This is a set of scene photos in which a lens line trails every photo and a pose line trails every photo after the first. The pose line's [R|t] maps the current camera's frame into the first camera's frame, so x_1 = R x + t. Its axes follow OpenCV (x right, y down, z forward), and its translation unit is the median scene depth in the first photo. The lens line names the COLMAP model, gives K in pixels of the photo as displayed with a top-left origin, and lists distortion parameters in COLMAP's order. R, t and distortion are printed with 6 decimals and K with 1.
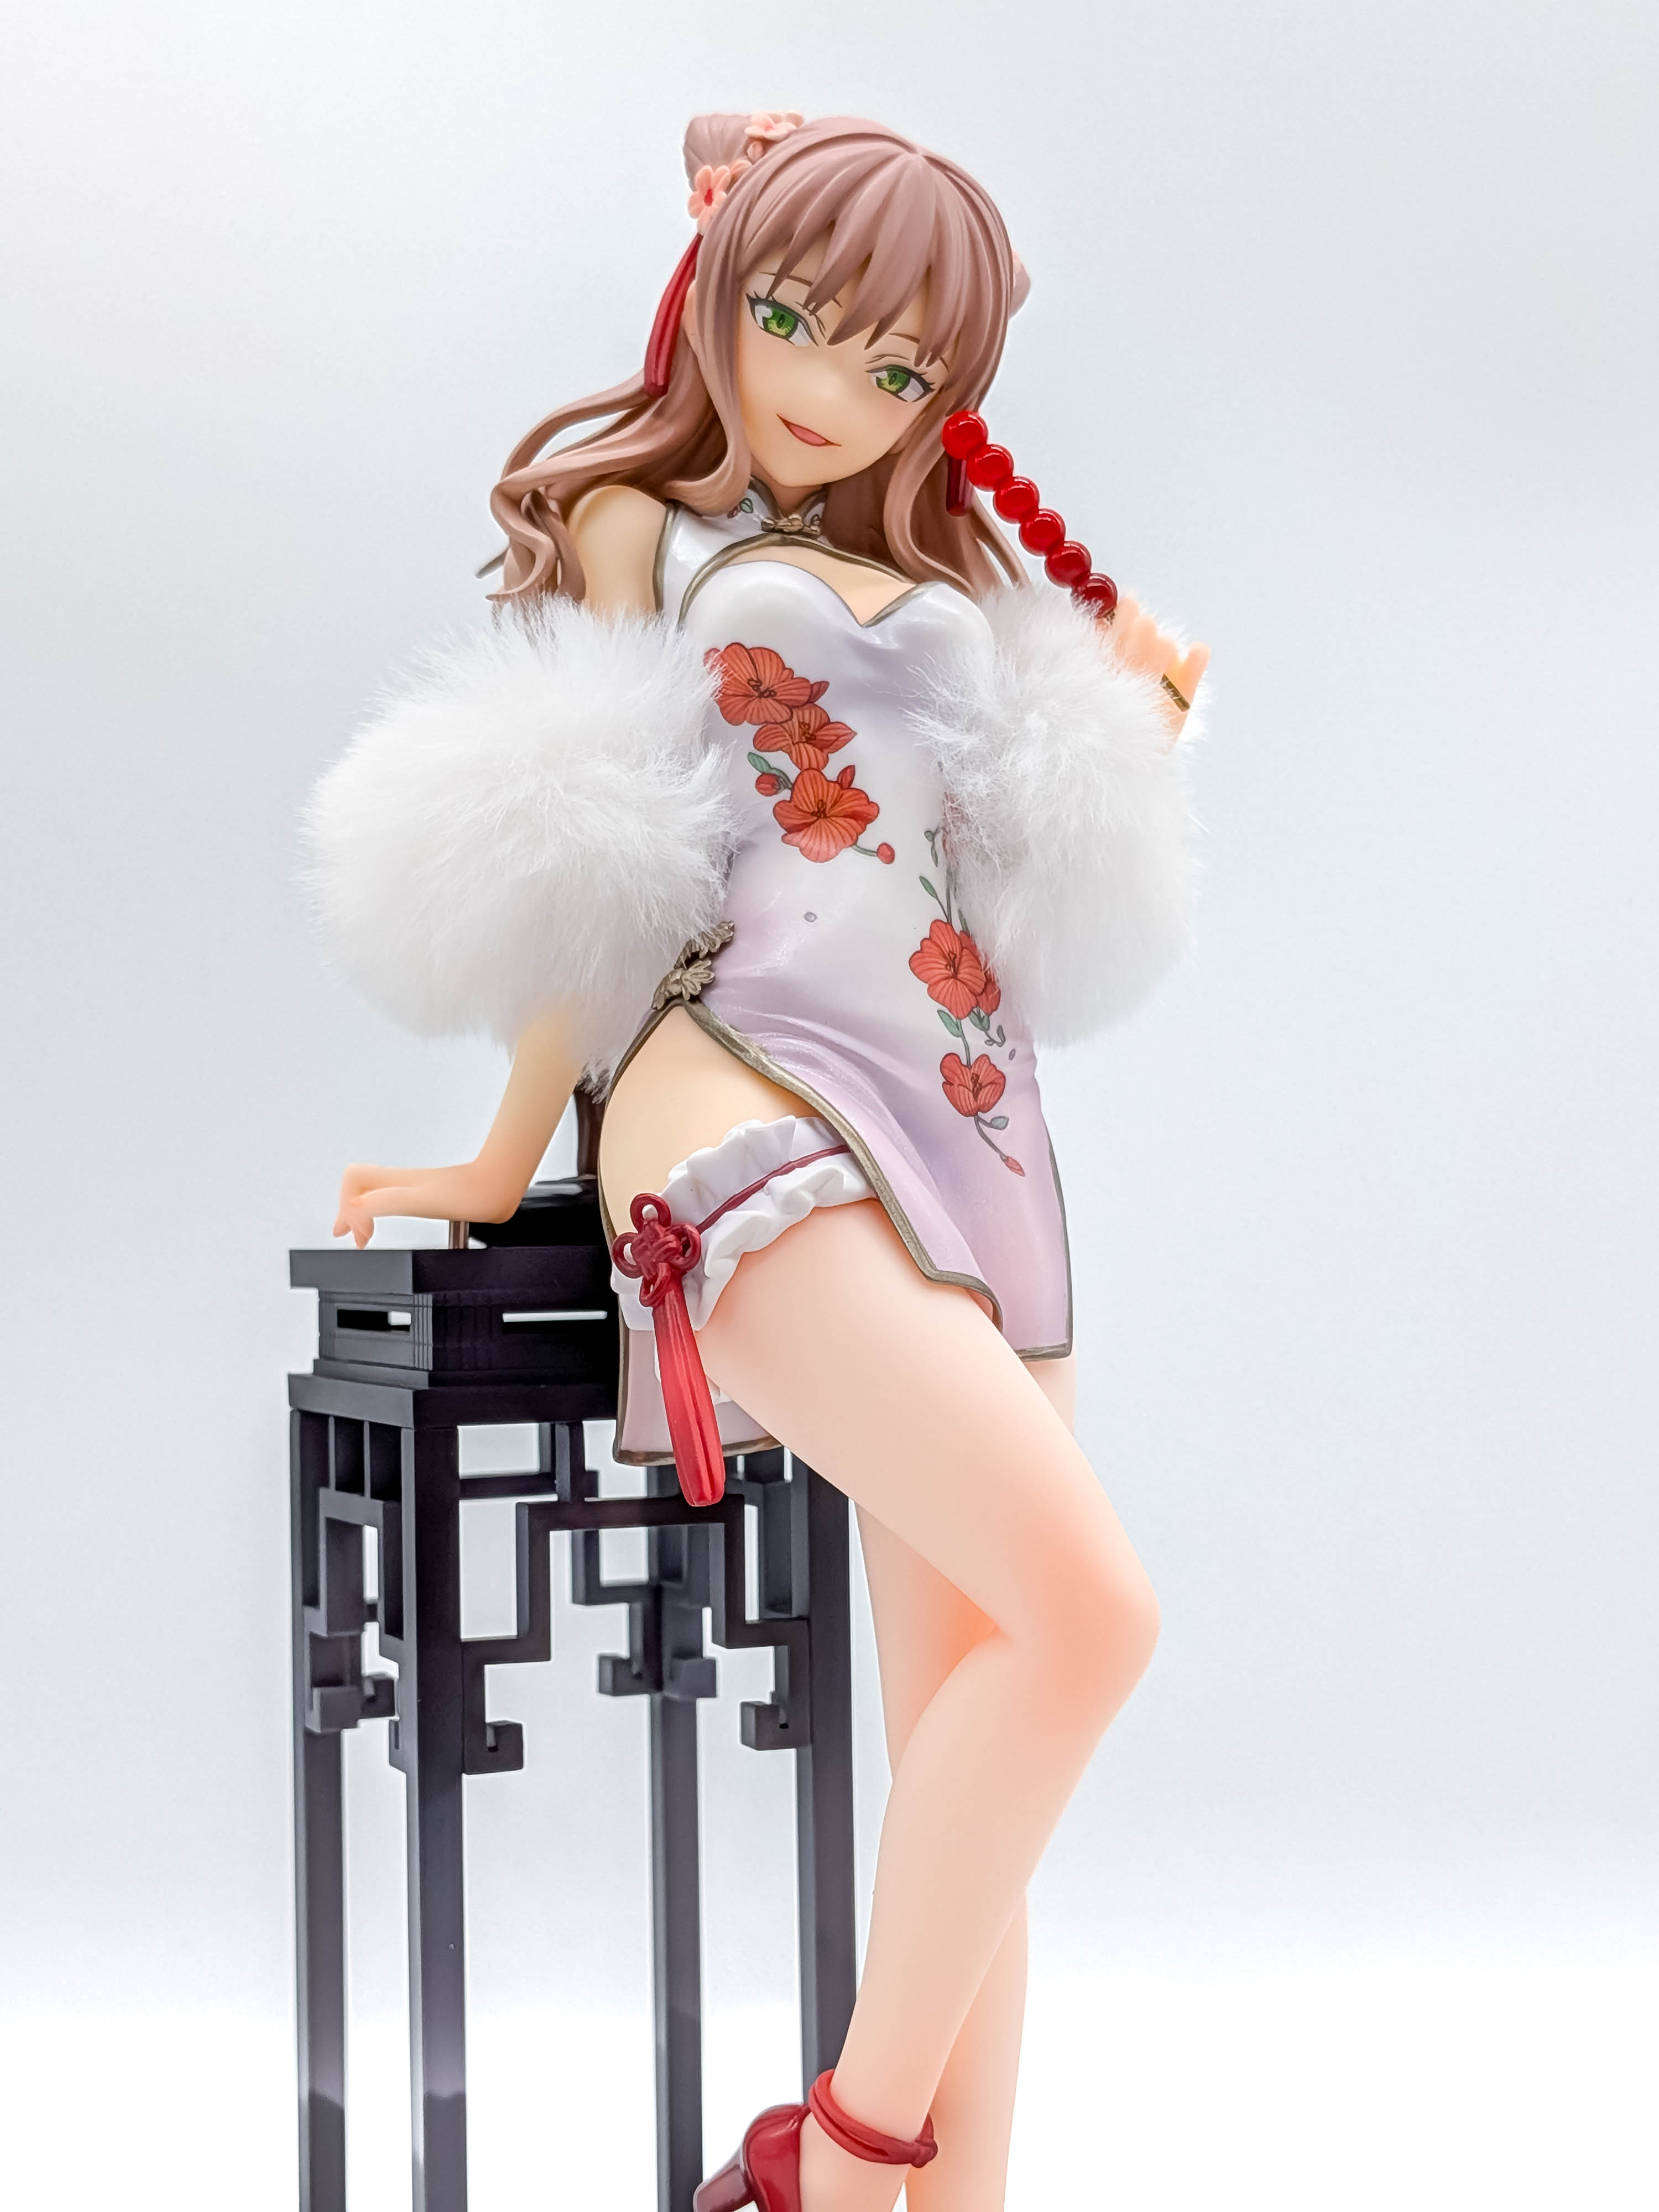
lens RADIAL K [[3137.8, 0, 793.7], [0, 3137.8, 1217.4], [0, 0, 1]] dist [0.113225, -0.056901]
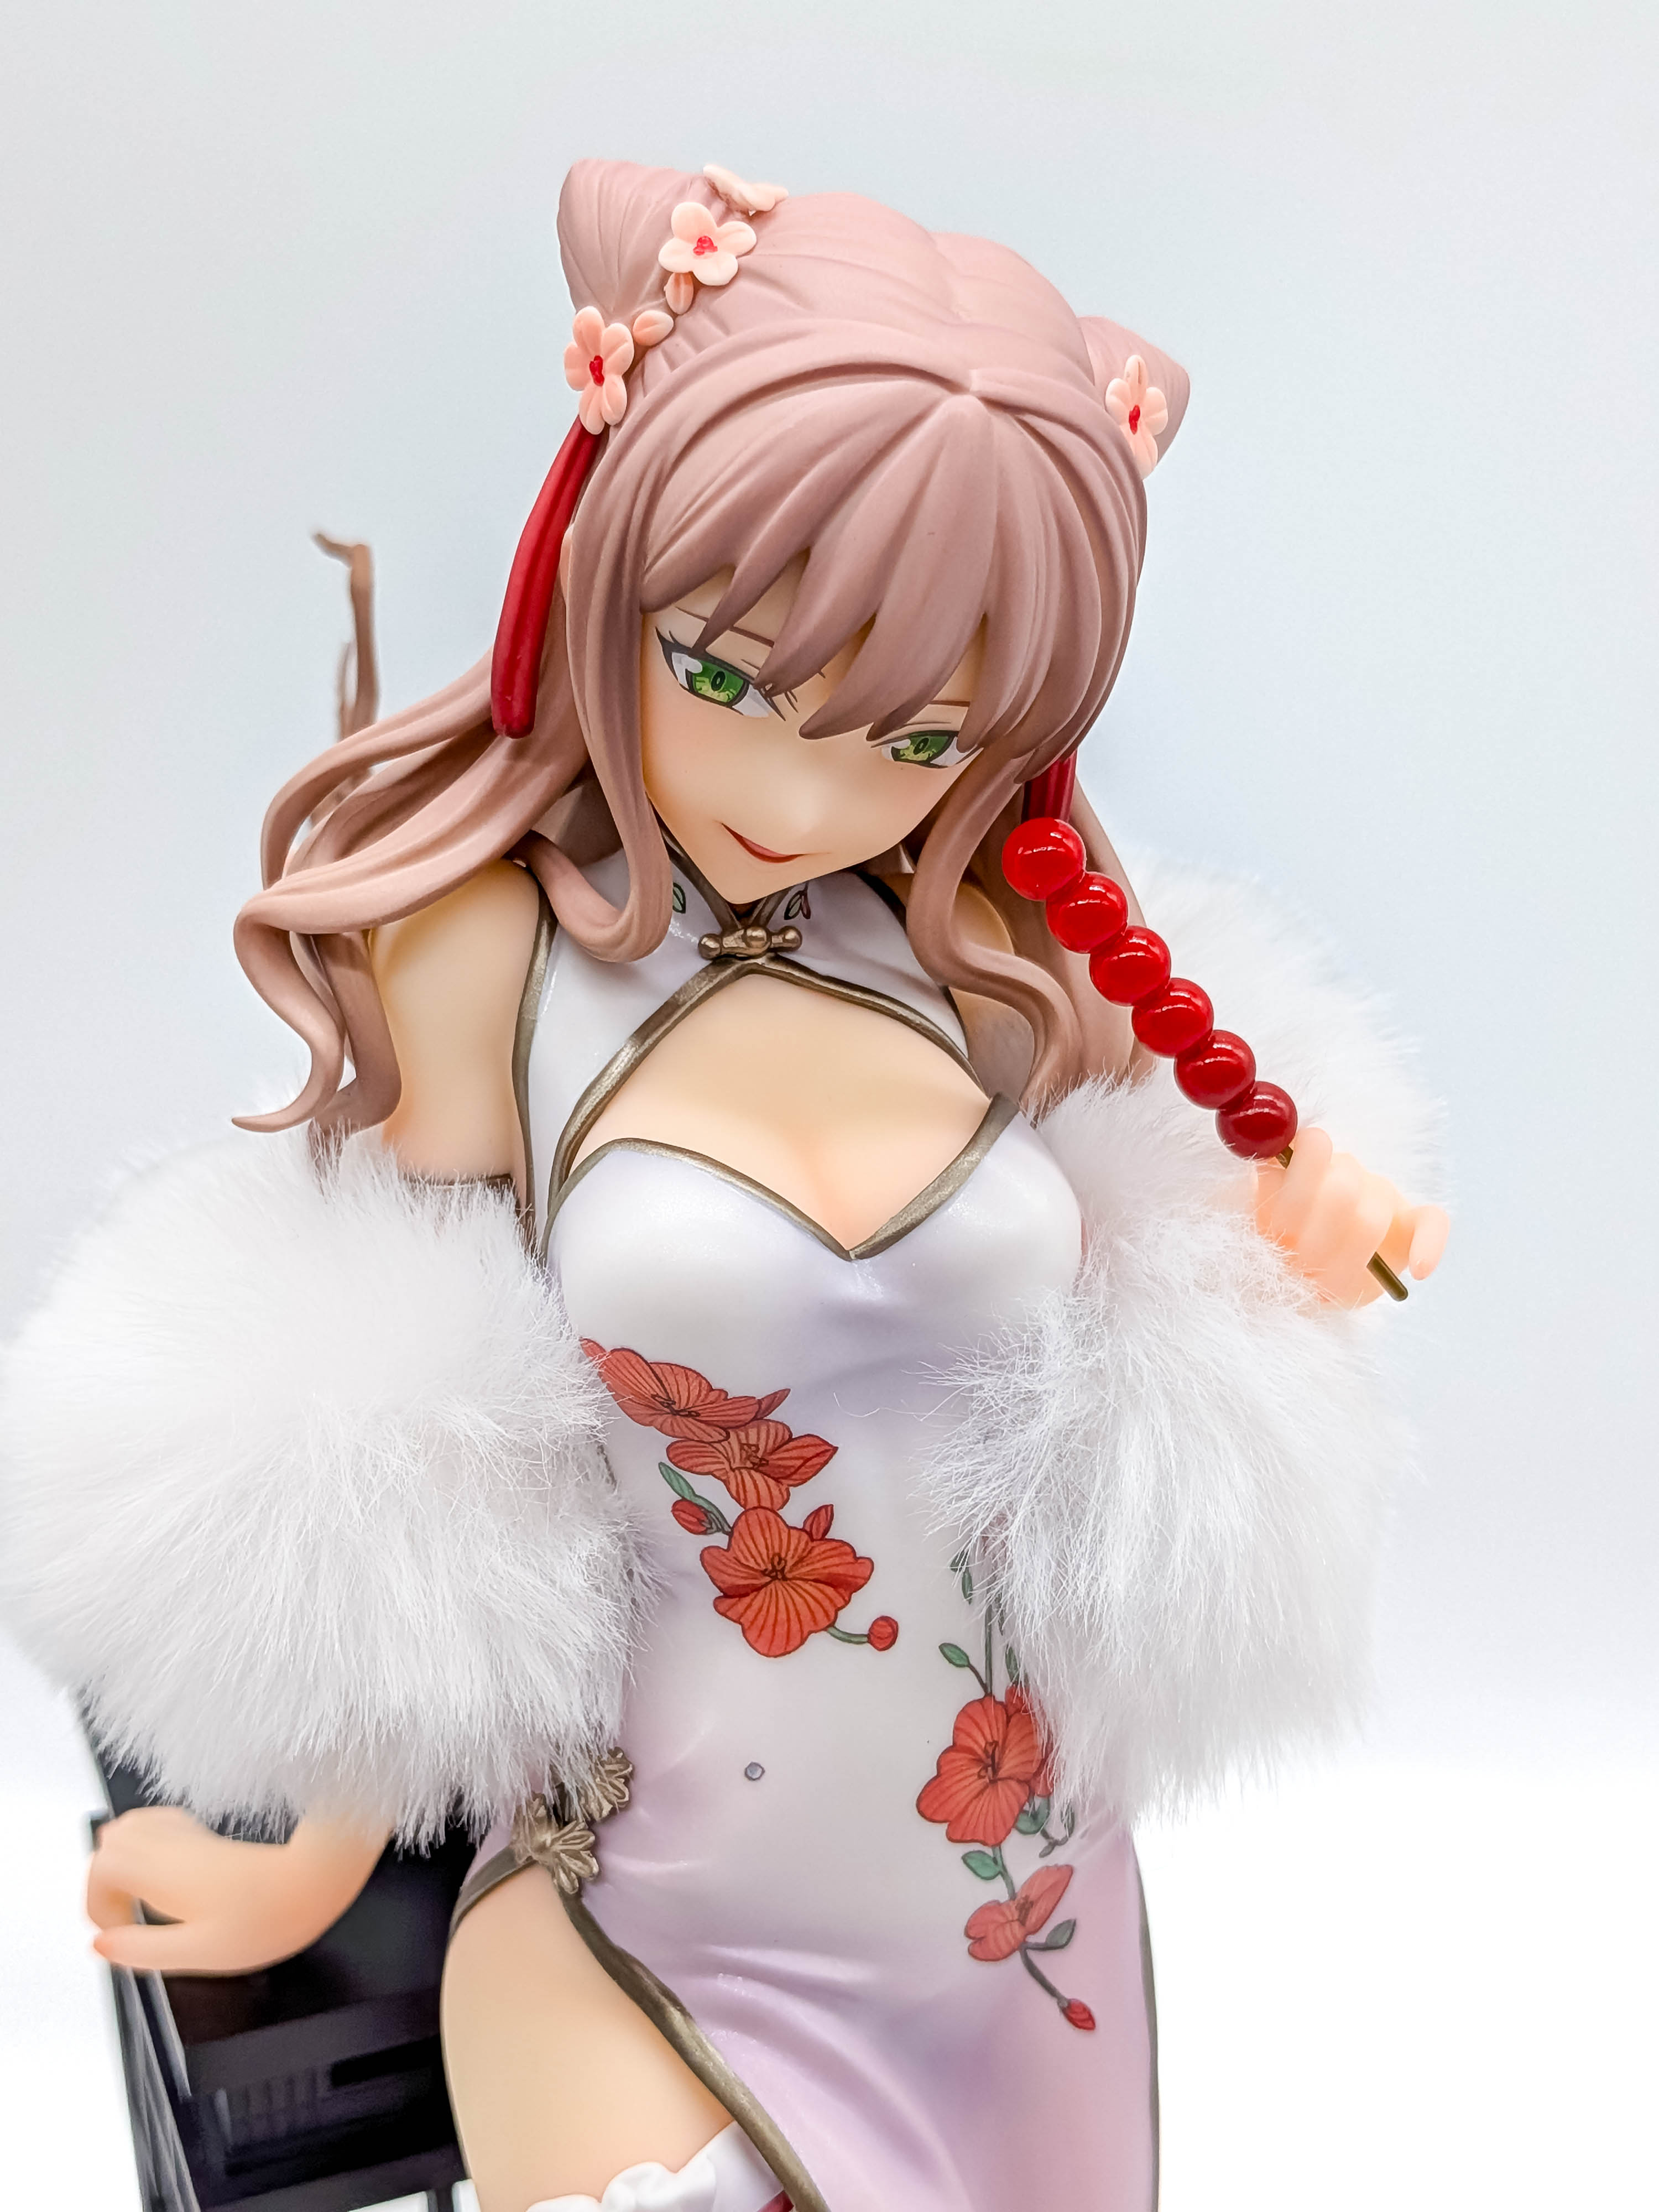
lens RADIAL K [[3219.0, 0, 781.5], [0, 3219.0, 1129.2], [0, 0, 1]] dist [0.096097, -0.120107]
pose [[0.997784, 0.024254, -0.061952, 0.045919], [0.004225, 0.906201, 0.422827, -0.468615], [0.066396, -0.422152, 0.904091, 0.468716]]
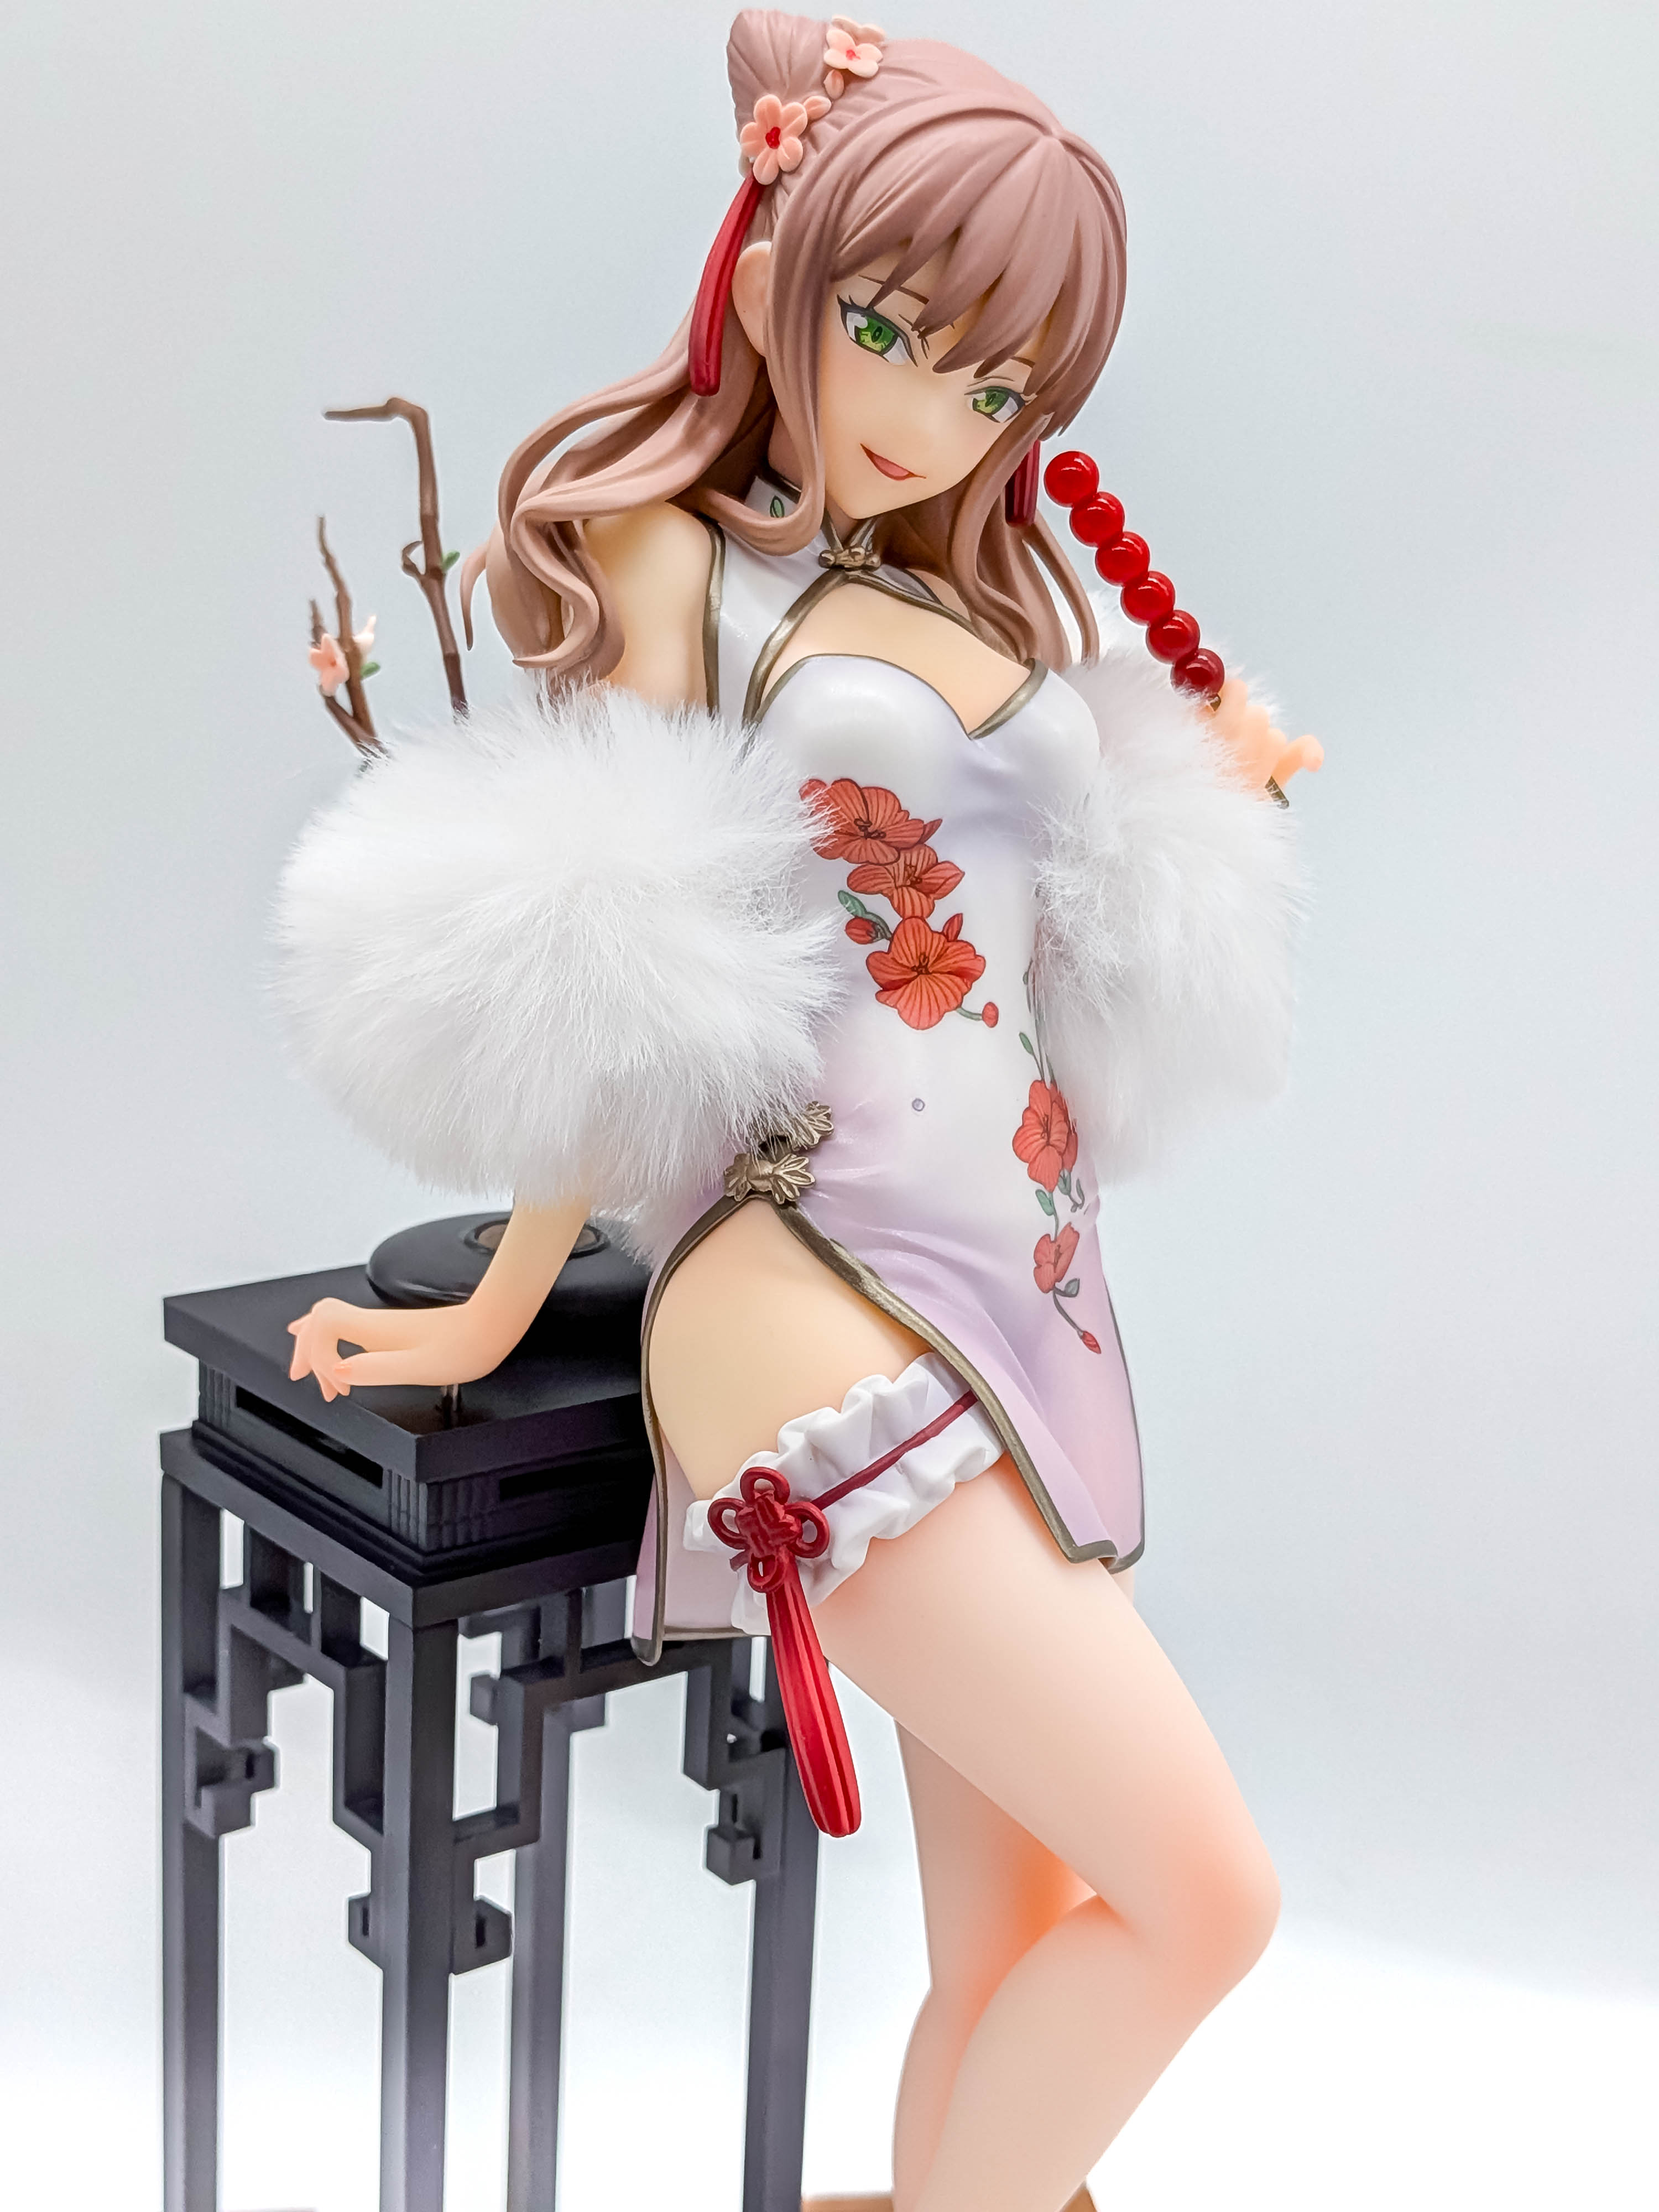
lens RADIAL K [[3155.7, 0, 786.7], [0, 3155.7, 1172.1], [0, 0, 1]] dist [0.113539, -0.147170]
pose [[0.968534, -0.005853, 0.248814, -0.242573], [-0.058790, 0.966051, 0.251573, -0.289332], [-0.241840, -0.258284, 0.935309, 0.181357]]
